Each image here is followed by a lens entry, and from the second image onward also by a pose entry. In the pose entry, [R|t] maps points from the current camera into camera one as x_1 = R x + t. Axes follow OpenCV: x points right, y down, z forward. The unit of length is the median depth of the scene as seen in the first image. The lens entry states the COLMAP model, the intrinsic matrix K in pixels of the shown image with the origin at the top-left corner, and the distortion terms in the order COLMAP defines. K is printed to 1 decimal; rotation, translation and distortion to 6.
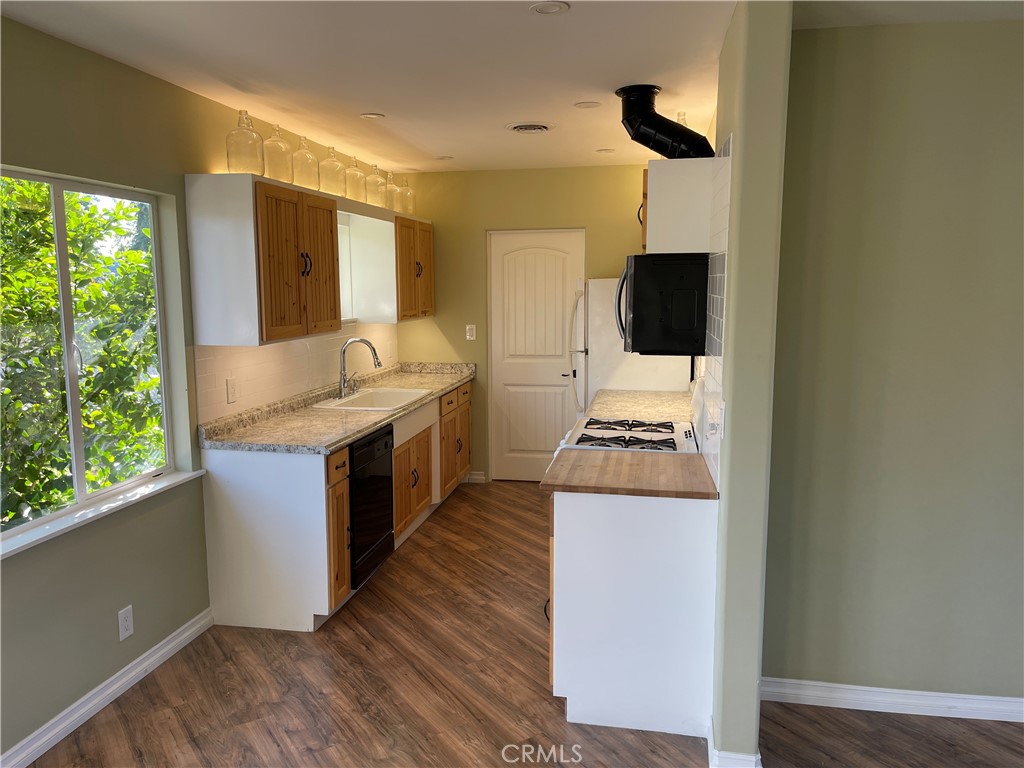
lens RADIAL K [[766.2, 0, 507.8], [0, 766.2, 384.0], [0, 0, 1]] dist [0.072112, -0.093759]
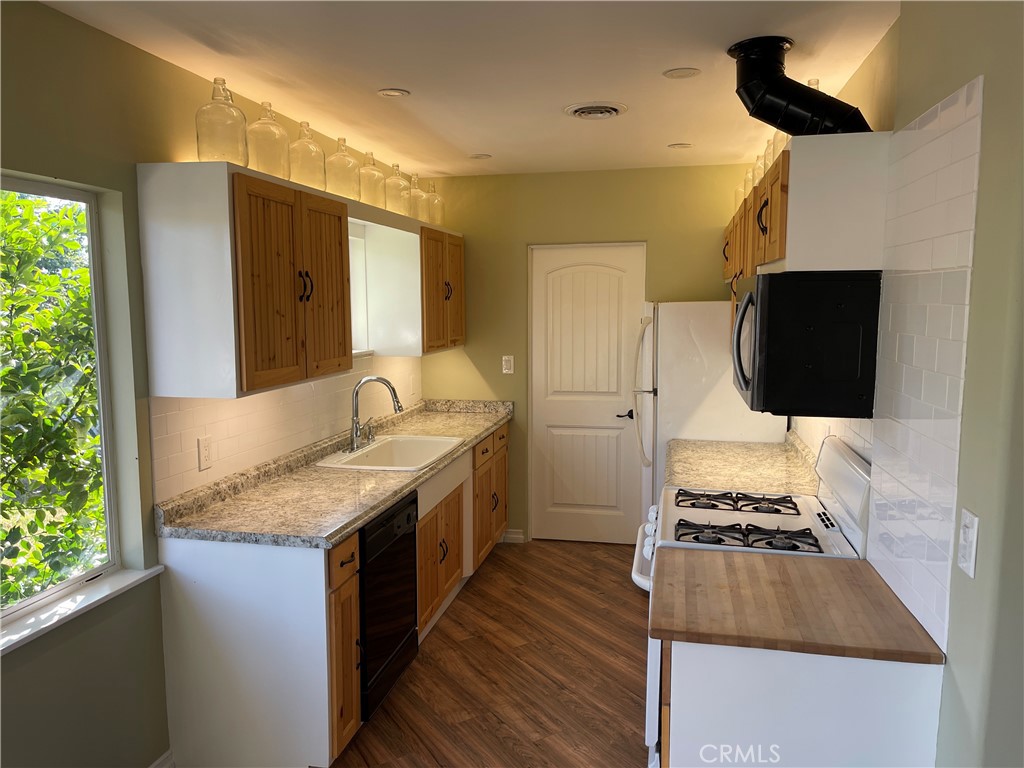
lens RADIAL K [[766.2, 0, 514.5], [0, 766.2, 384.0], [0, 0, 1]] dist [0.072112, -0.093759]
pose [[0.999874, 0.001946, -0.015784, -0.044070], [-0.002318, 0.999719, -0.023582, -0.041774], [0.015733, 0.023615, 0.999597, 0.248411]]
